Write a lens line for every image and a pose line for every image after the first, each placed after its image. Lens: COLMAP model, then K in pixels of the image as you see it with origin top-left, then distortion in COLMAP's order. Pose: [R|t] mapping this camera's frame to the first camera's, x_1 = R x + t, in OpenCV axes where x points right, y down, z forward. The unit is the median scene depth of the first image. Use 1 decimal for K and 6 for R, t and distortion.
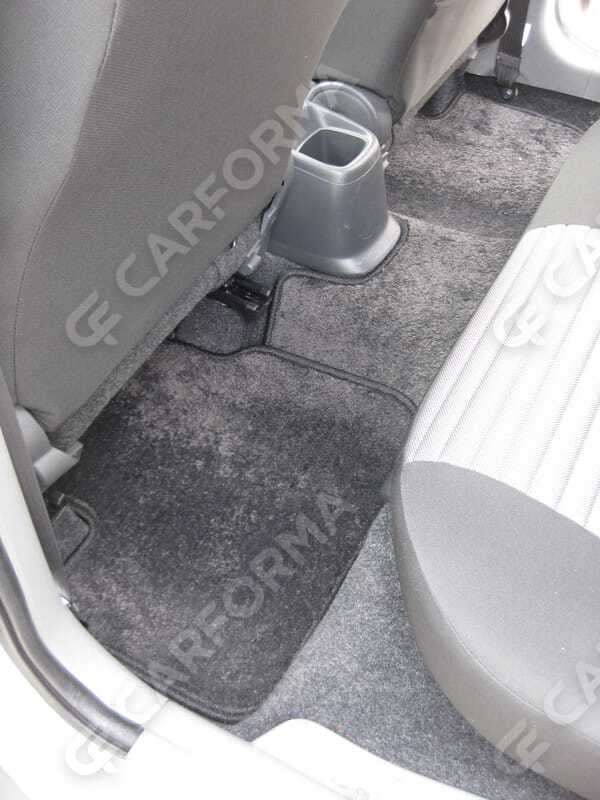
lens RADIAL K [[881.0, 0, 300.0], [0, 881.0, 400.0], [0, 0, 1]] dist [-0.152521, 0.016417]
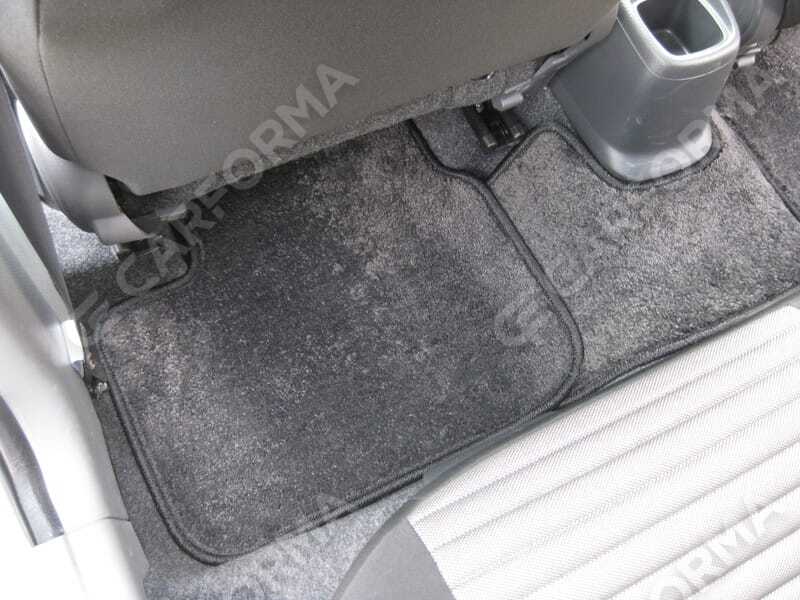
lens RADIAL K [[881.0, 0, 400.0], [0, 881.0, 300.0], [0, 0, 1]] dist [-0.152521, 0.016417]
pose [[0.823608, 0.552430, -0.128418, 0.063883], [-0.502453, 0.815721, 0.286601, -0.178397], [0.263080, -0.171522, 0.949404, 0.181382]]
